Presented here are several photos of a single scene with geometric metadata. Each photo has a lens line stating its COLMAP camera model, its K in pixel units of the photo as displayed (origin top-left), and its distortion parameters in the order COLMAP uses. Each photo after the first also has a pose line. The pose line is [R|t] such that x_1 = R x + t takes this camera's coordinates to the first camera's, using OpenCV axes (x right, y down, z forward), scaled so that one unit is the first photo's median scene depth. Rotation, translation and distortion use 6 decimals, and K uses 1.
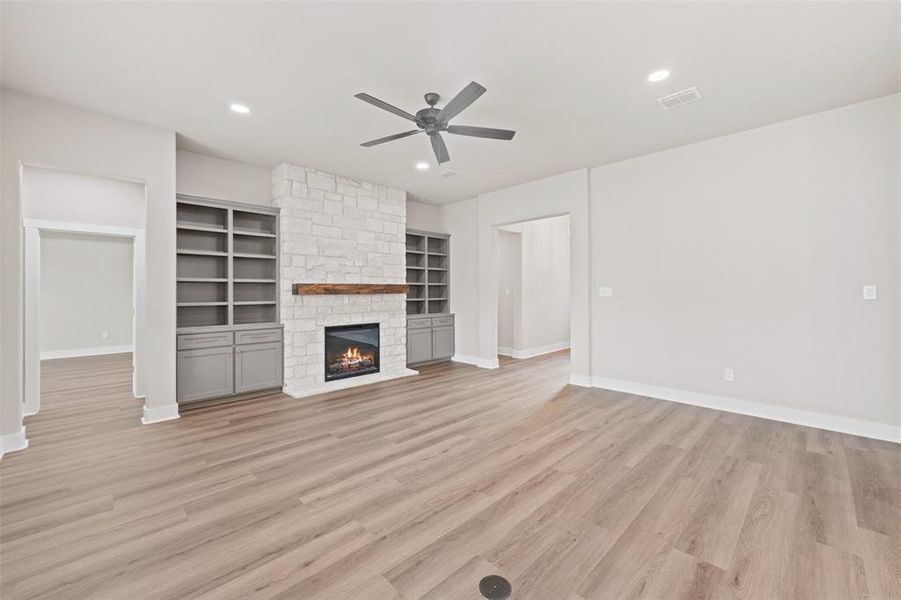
lens RADIAL K [[367.2, 0, 453.9], [0, 367.2, 291.2], [0, 0, 1]] dist [0.000697, 0.000033]
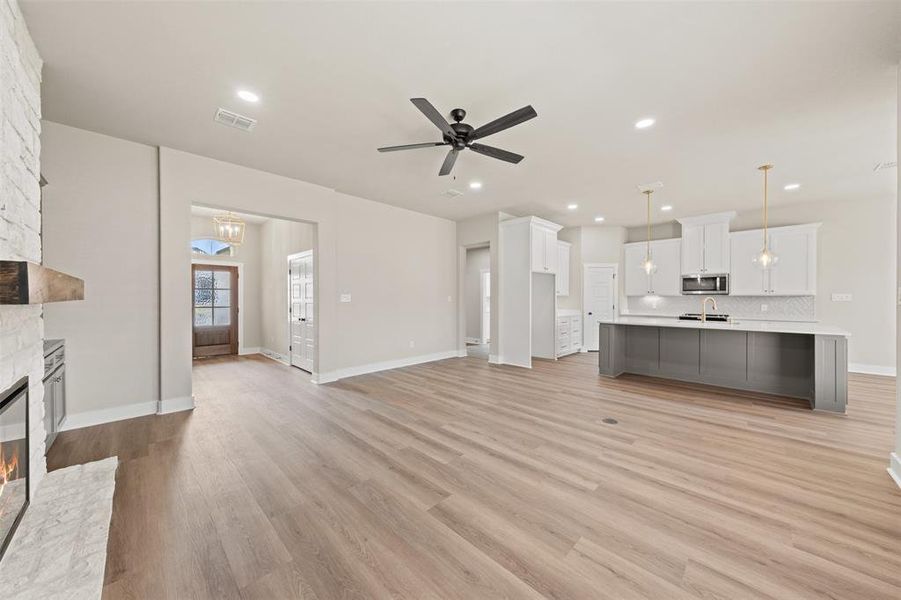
lens RADIAL K [[313.9, 0, 439.3], [0, 313.9, 299.4], [0, 0, 1]] dist [0.000296, 0.000005]
pose [[0.009501, 0.000679, 0.999955, -0.597843], [-0.003749, 0.999993, -0.000643, 0.005674], [-0.999948, -0.003742, 0.009504, 0.644534]]
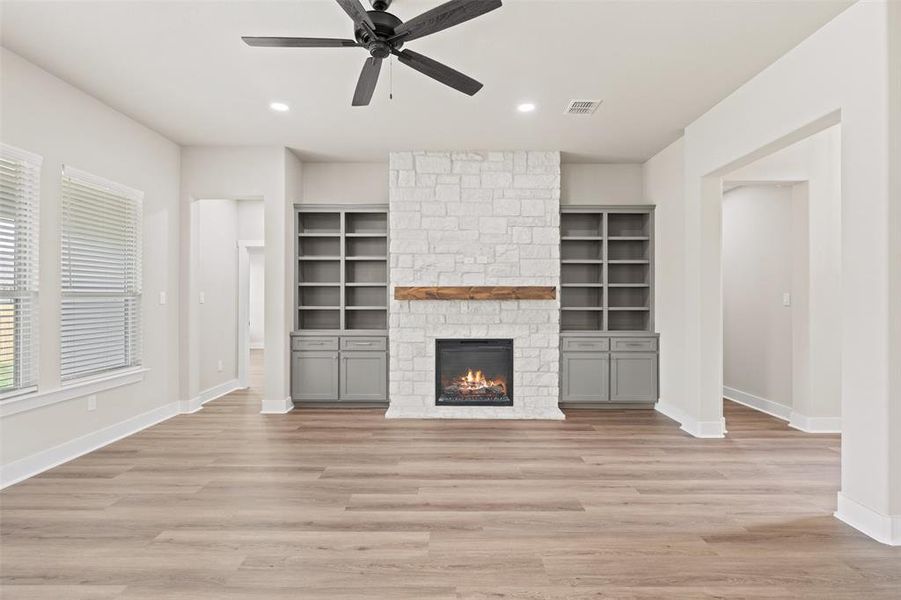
lens RADIAL K [[427.4, 0, 449.0], [0, 427.4, 297.8], [0, 0, 1]] dist [-0.001053, -0.000296]
pose [[0.706825, 0.006195, -0.707362, 0.348187], [-0.003466, 0.999980, 0.005294, -0.000653], [0.707380, -0.001290, 0.706832, 0.339608]]
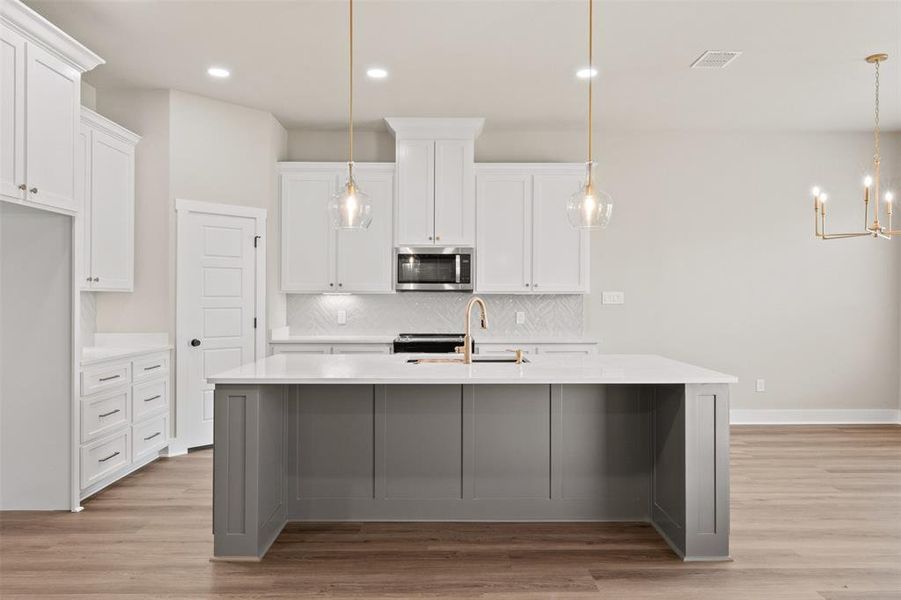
lens RADIAL K [[621.5, 0, 440.7], [0, 621.5, 300.9], [0, 0, 1]] dist [-0.021398, -0.002576]
pose [[-0.712949, 0.000397, 0.701216, -0.149094], [-0.000577, 0.999999, -0.001153, 0.001007], [-0.701216, -0.001226, -0.712948, 0.407889]]
